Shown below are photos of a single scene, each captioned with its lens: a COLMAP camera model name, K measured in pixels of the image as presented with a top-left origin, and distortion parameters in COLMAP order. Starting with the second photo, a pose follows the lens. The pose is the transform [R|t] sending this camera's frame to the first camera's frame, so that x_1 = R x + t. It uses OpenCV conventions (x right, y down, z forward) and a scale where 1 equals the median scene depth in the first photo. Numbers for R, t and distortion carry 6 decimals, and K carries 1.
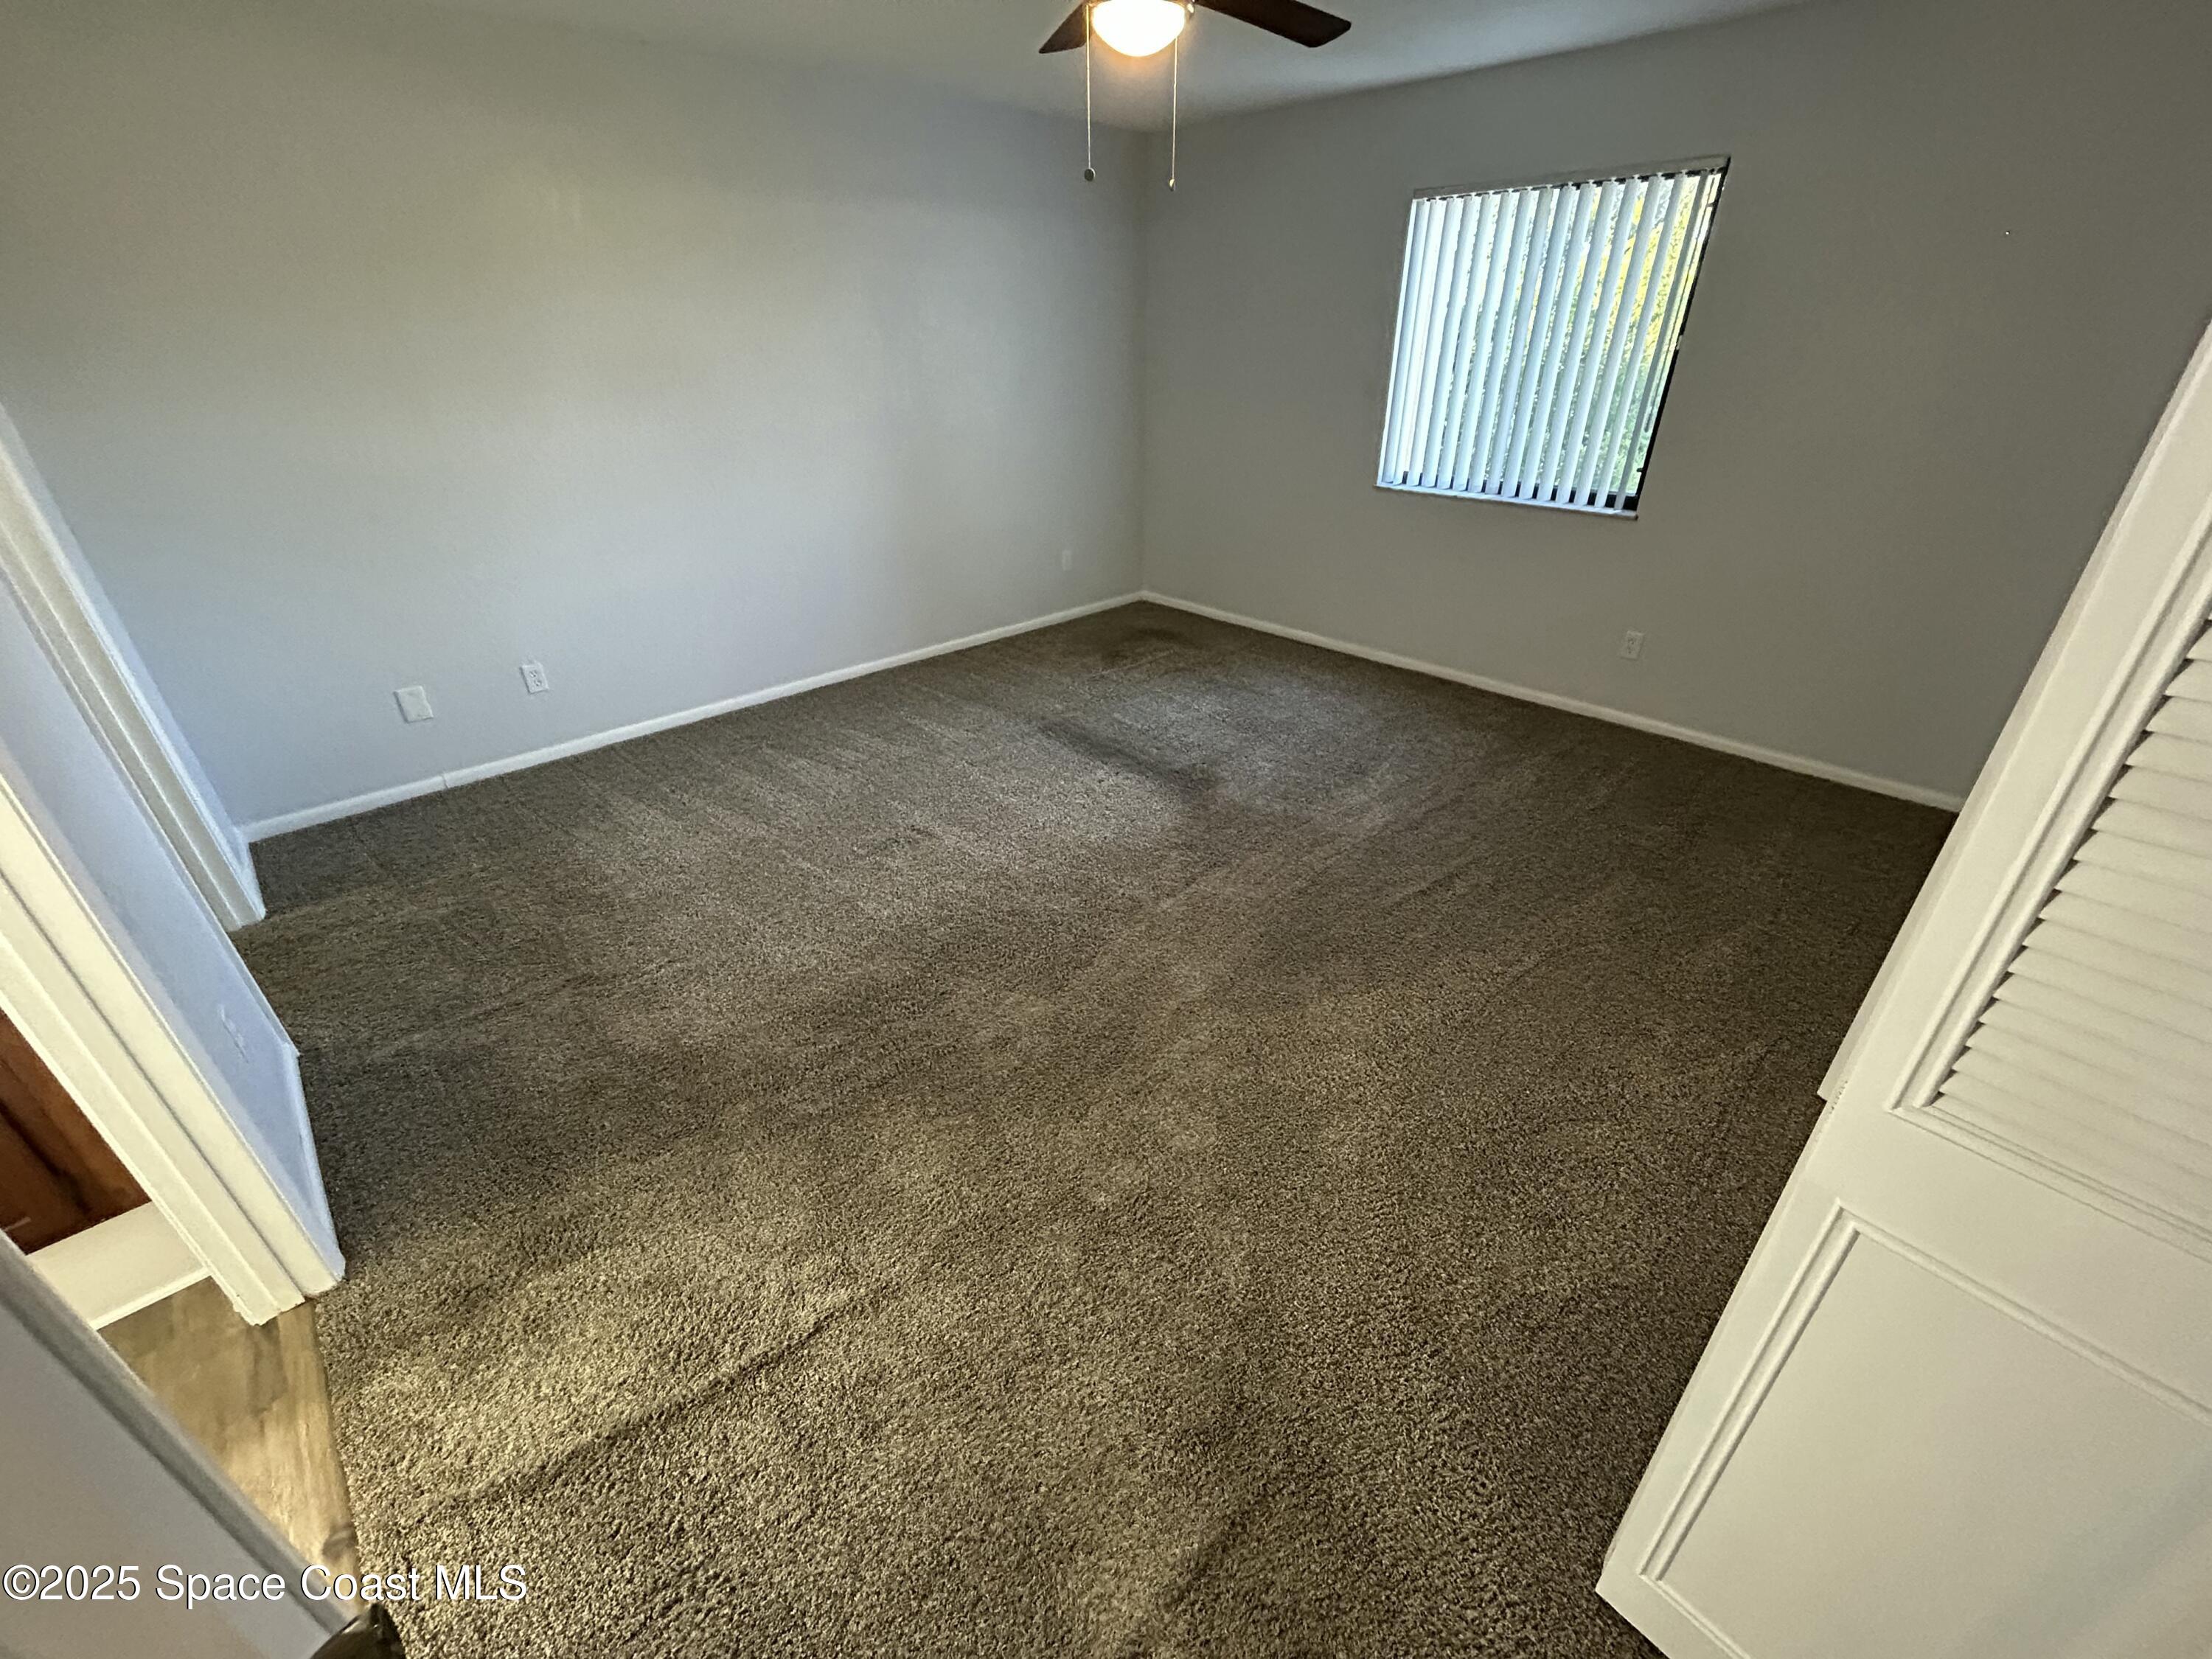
lens RADIAL K [[895.7, 0, 1099.4], [0, 895.7, 825.6], [0, 0, 1]] dist [-0.004258, 0.000328]
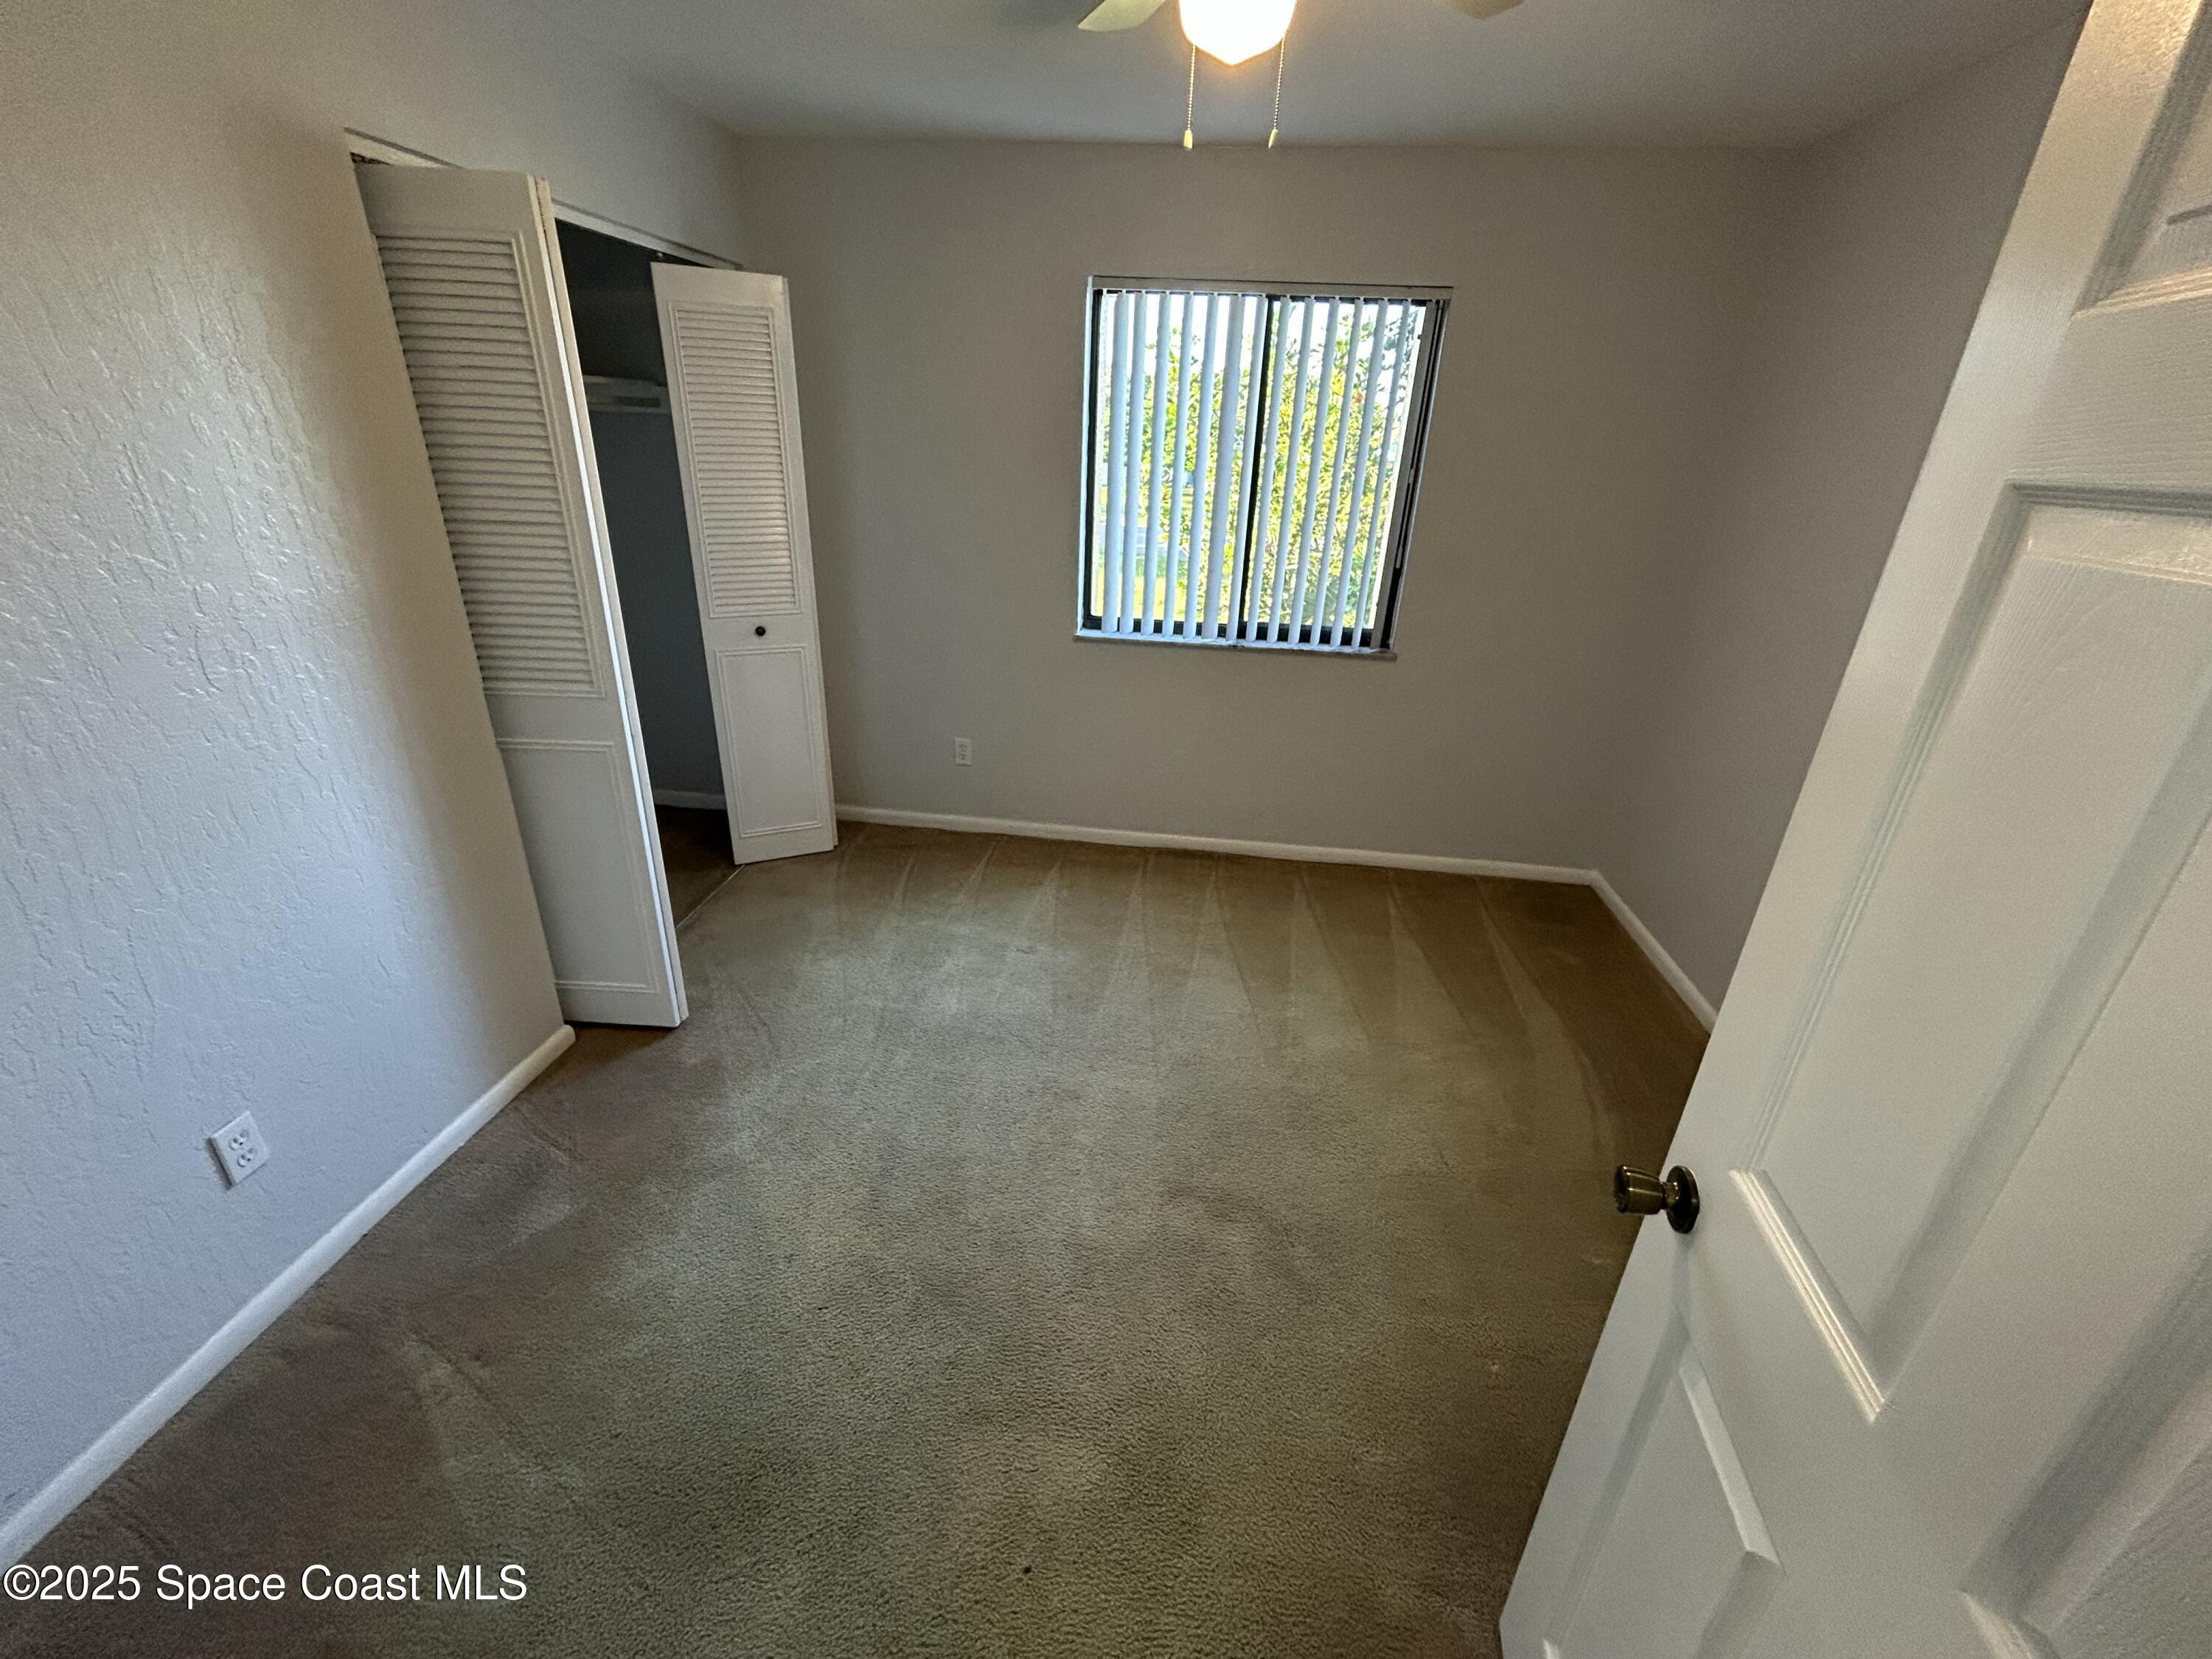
lens RADIAL K [[895.7, 0, 1099.4], [0, 895.7, 825.6], [0, 0, 1]] dist [-0.004258, 0.000328]
pose [[0.679780, -0.219753, 0.699720, -0.261595], [0.297889, 0.954544, 0.010382, -0.255121], [-0.670195, 0.201381, 0.714342, 0.536213]]
